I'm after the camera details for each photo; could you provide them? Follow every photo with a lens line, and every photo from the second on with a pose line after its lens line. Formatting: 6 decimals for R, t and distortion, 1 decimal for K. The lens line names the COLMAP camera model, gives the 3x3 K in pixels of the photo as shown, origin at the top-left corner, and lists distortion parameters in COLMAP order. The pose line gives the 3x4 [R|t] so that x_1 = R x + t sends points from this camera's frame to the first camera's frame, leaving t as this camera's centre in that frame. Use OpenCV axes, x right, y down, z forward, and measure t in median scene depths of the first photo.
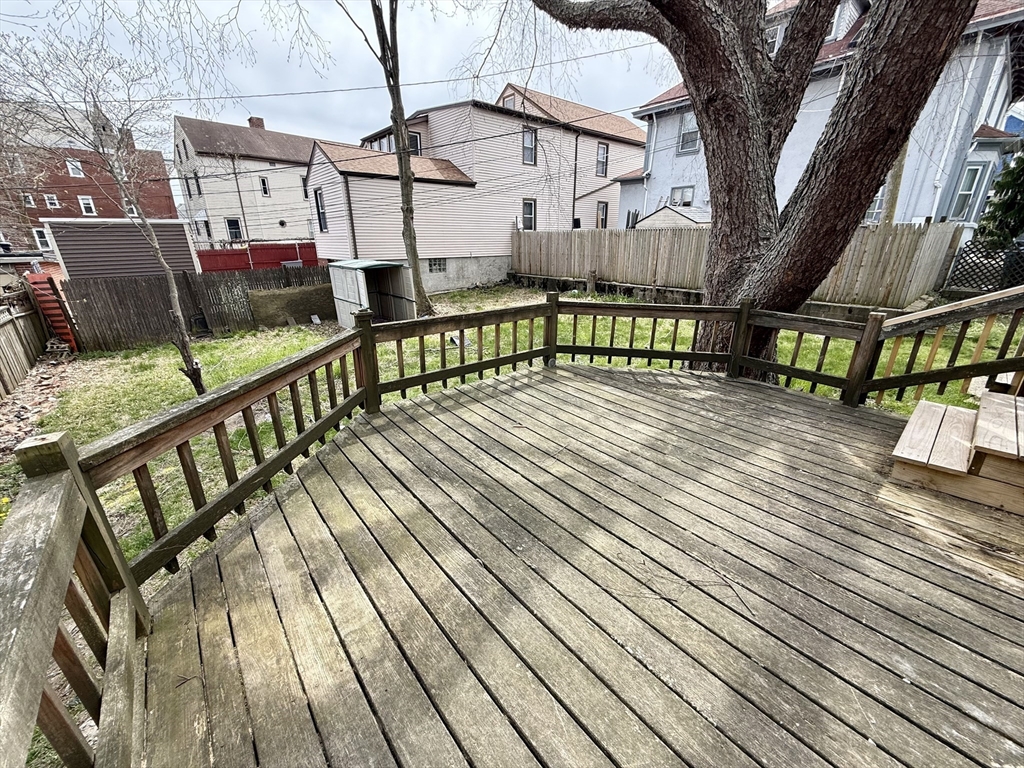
lens RADIAL K [[402.0, 0, 512.6], [0, 402.0, 383.4], [0, 0, 1]] dist [-0.001023, 0.000043]
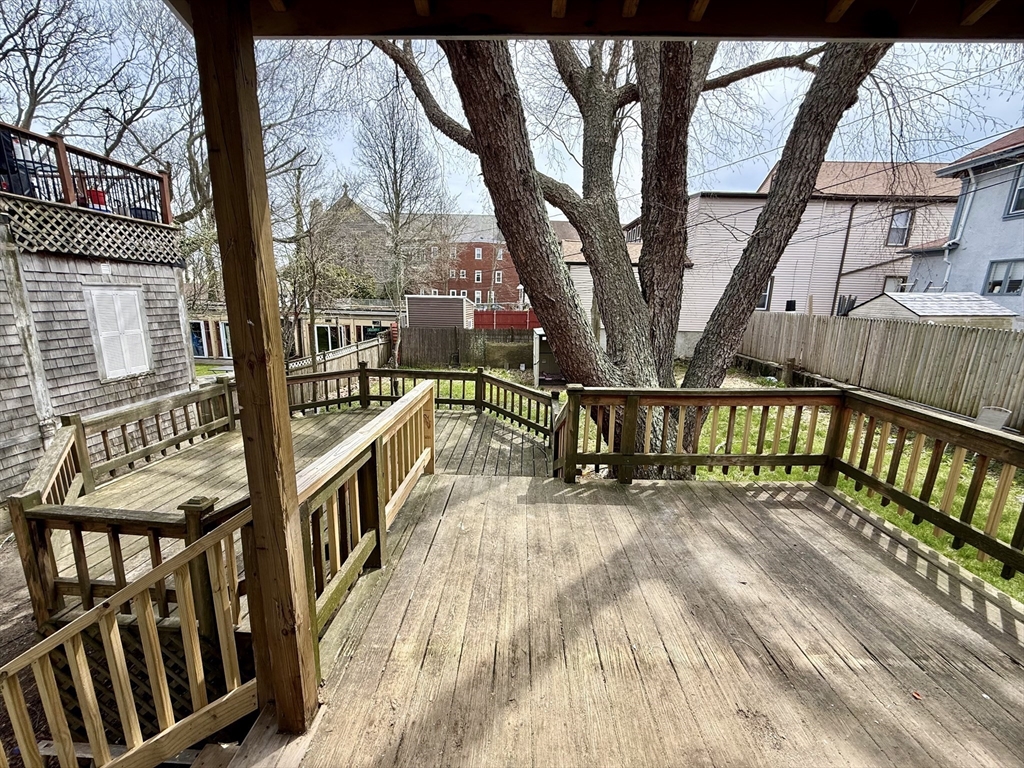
lens RADIAL K [[402.0, 0, 511.2], [0, 402.0, 385.2], [0, 0, 1]] dist [-0.001023, 0.000043]
pose [[0.742303, 0.170619, -0.647978, 0.354754], [-0.256895, 0.965610, -0.040037, -0.035493], [0.618863, 0.196182, 0.760606, -0.037234]]
